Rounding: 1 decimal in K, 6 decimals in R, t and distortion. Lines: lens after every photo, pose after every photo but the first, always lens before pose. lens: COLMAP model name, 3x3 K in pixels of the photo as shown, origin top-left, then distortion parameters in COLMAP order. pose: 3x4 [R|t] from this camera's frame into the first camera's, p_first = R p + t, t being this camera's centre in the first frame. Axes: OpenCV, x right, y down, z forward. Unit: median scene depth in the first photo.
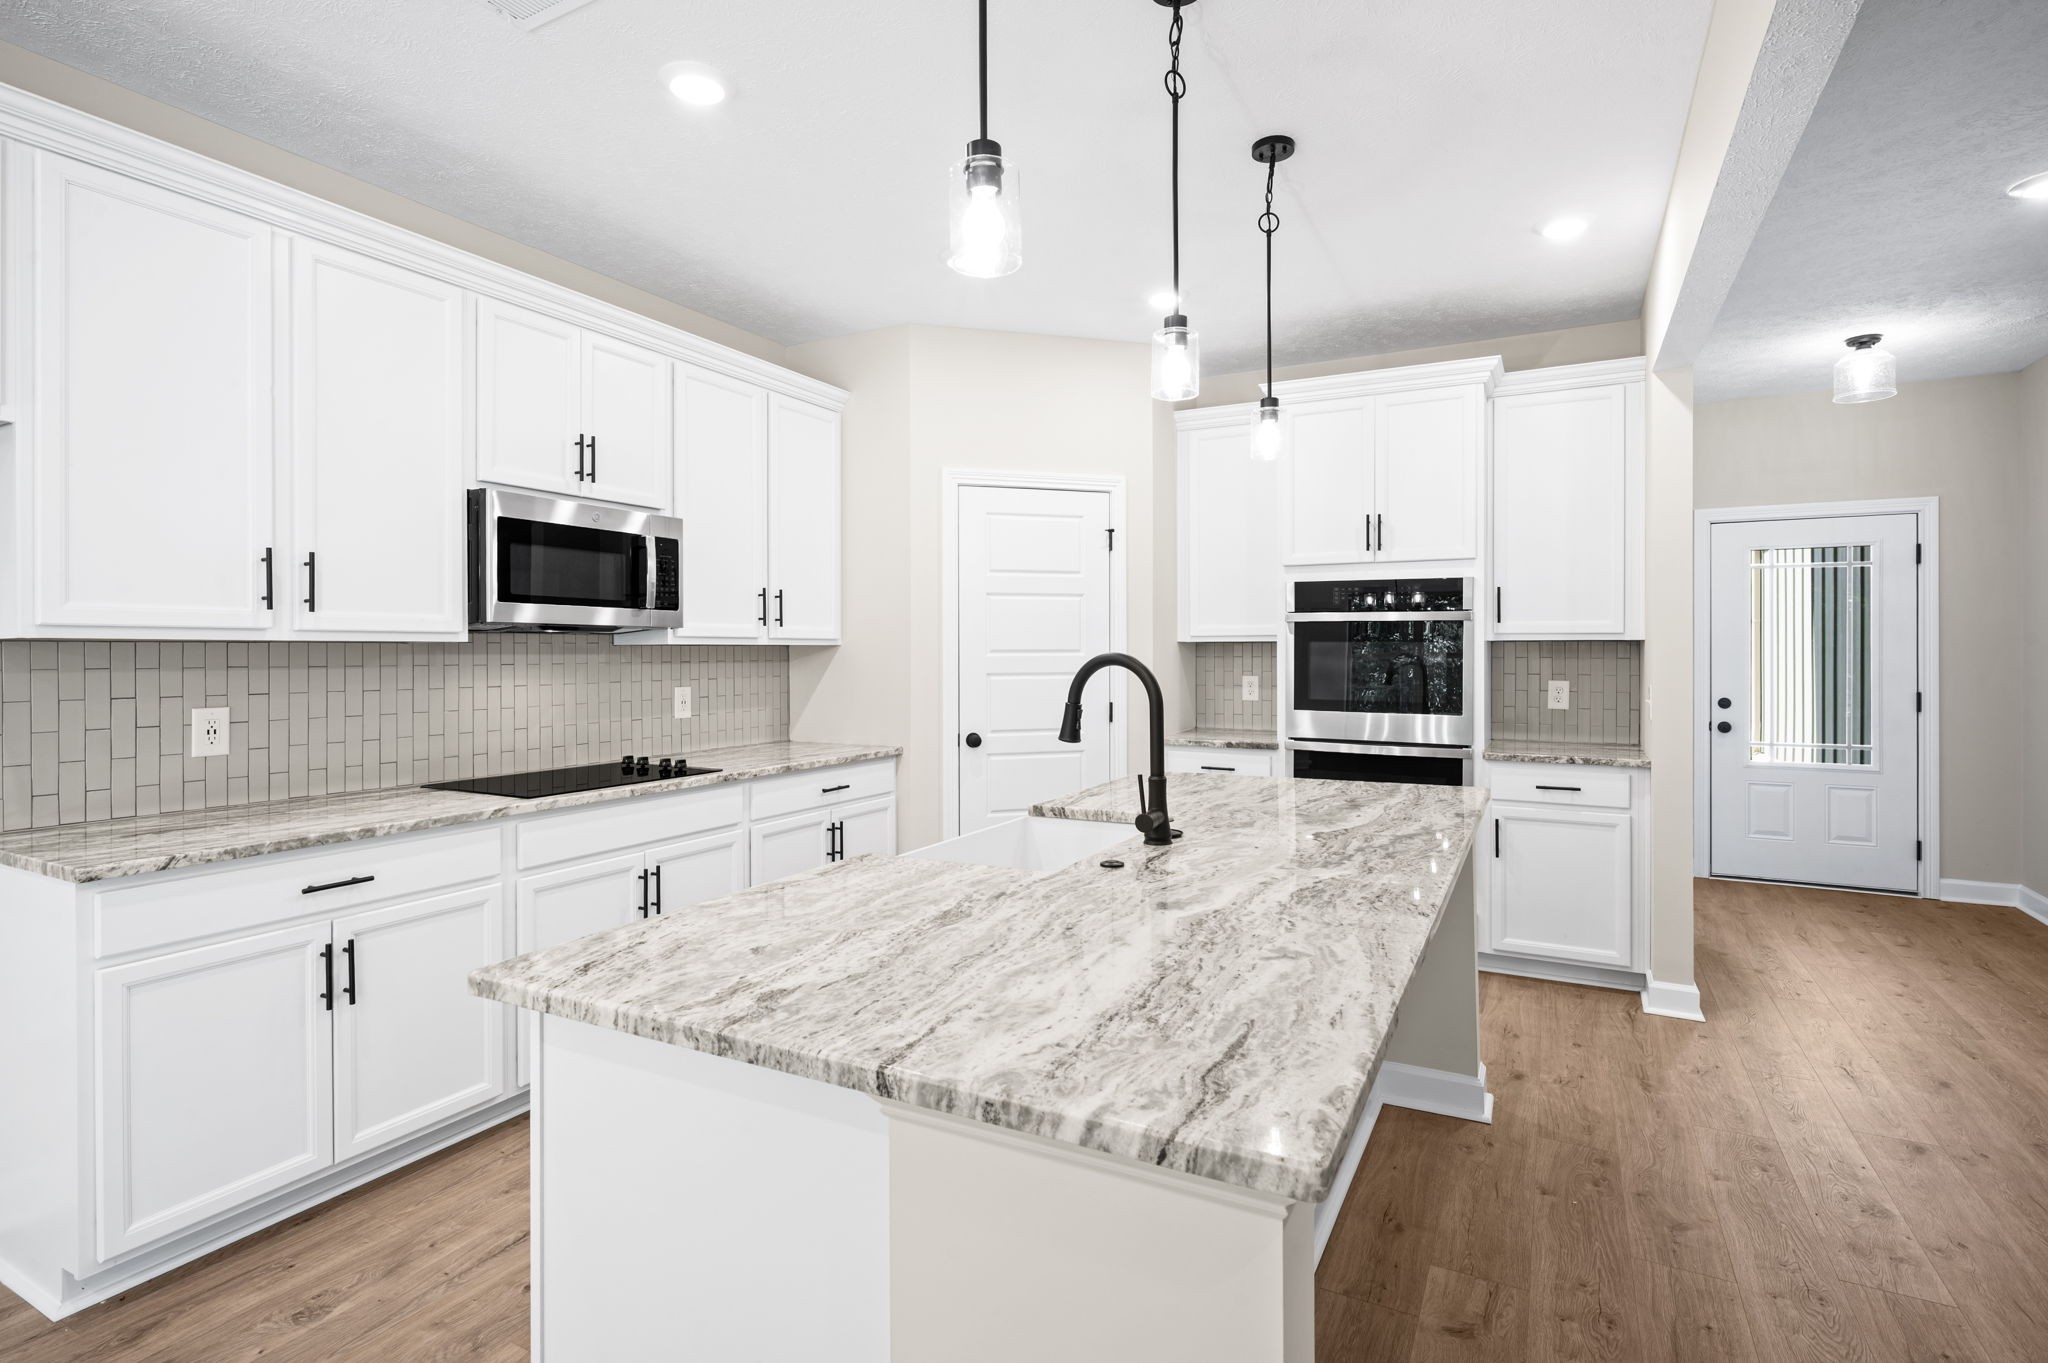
lens RADIAL K [[999.8, 0, 1019.6], [0, 999.8, 659.7], [0, 0, 1]] dist [0.001951, -0.000490]
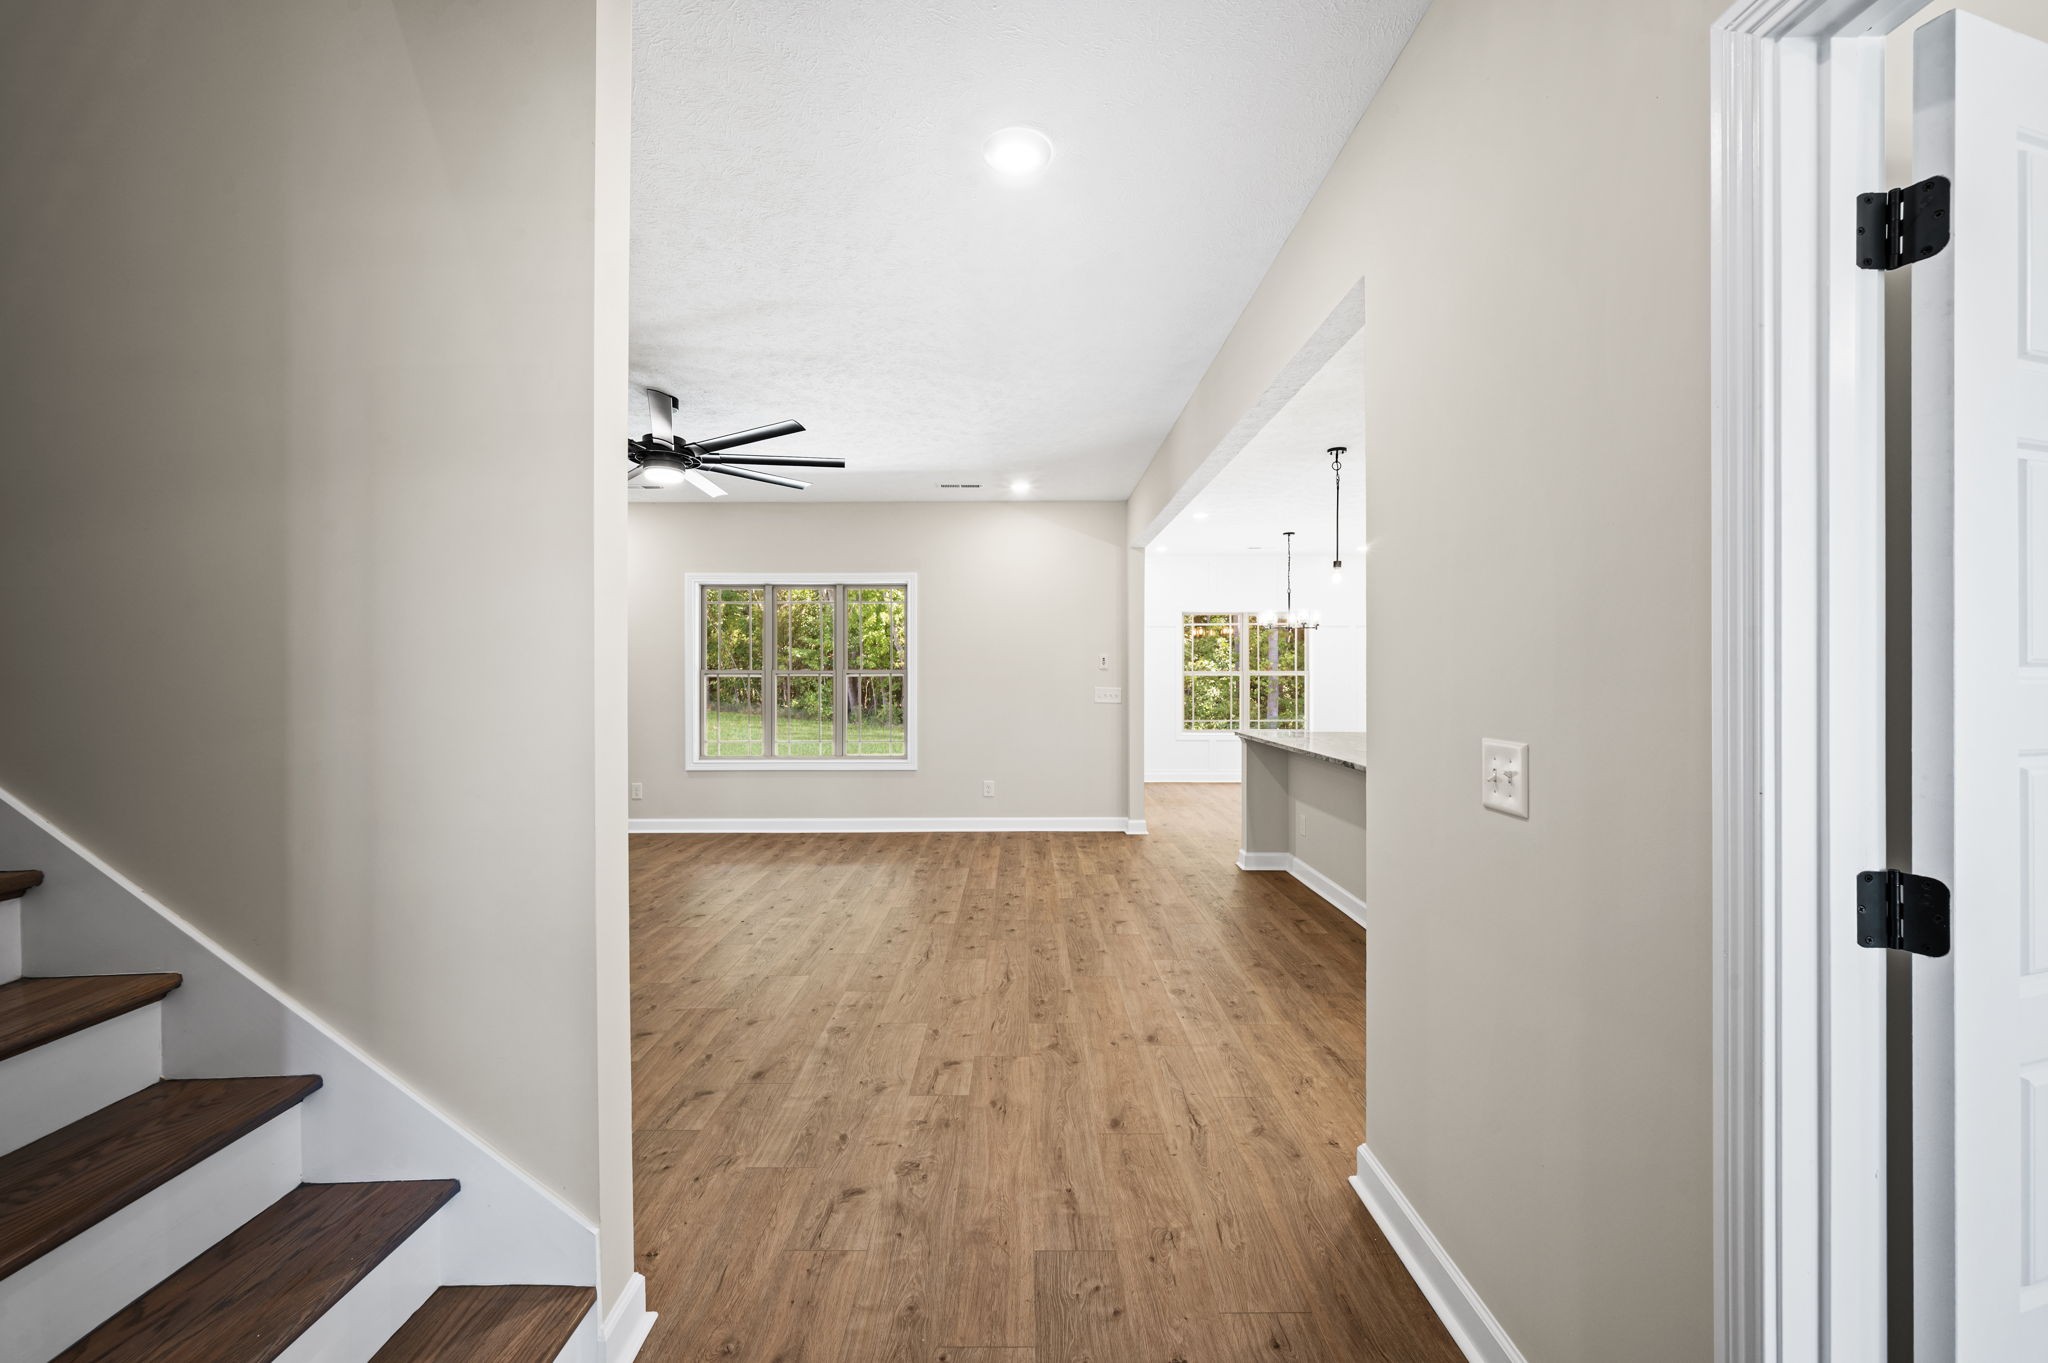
lens RADIAL K [[805.5, 0, 1021.5], [0, 805.5, 684.1], [0, 0, 1]] dist [-0.001651, -0.000054]
pose [[-0.880579, 0.012924, -0.473723, 1.267359], [0.003104, 0.999764, 0.021506, -0.014713], [0.473889, 0.017467, -0.880411, 1.514999]]
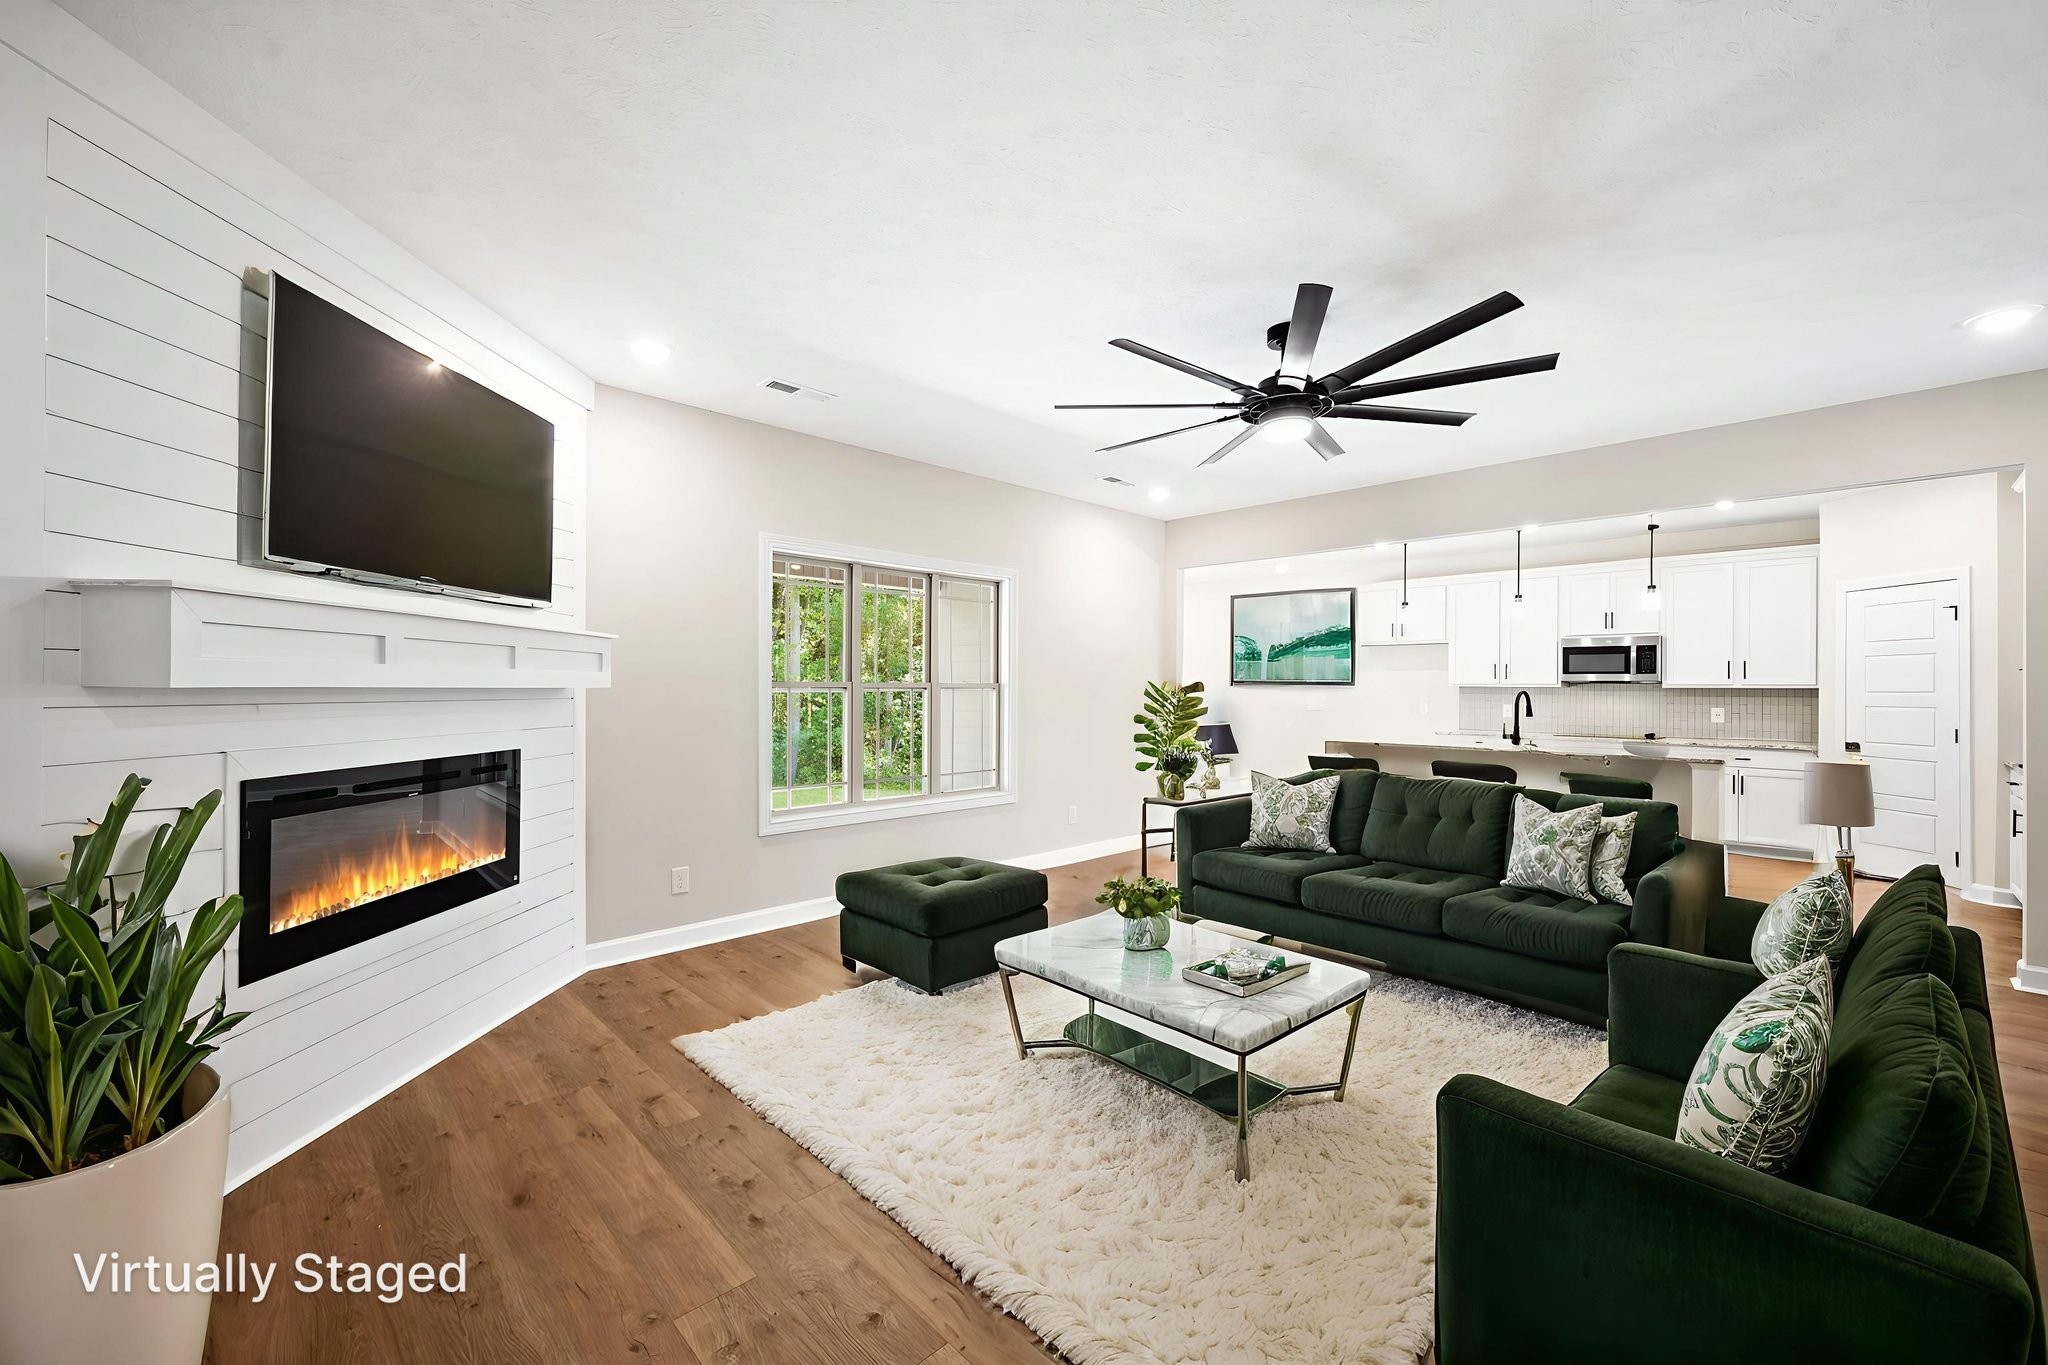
lens RADIAL K [[812.8, 0, 1021.3], [0, 812.8, 688.2], [0, 0, 1]] dist [-0.000541, -0.000077]
pose [[-0.299070, -0.000060, -0.954231, 2.188962], [-0.014108, 0.999891, 0.004359, -0.001234], [0.954127, 0.014766, -0.299039, 0.125735]]
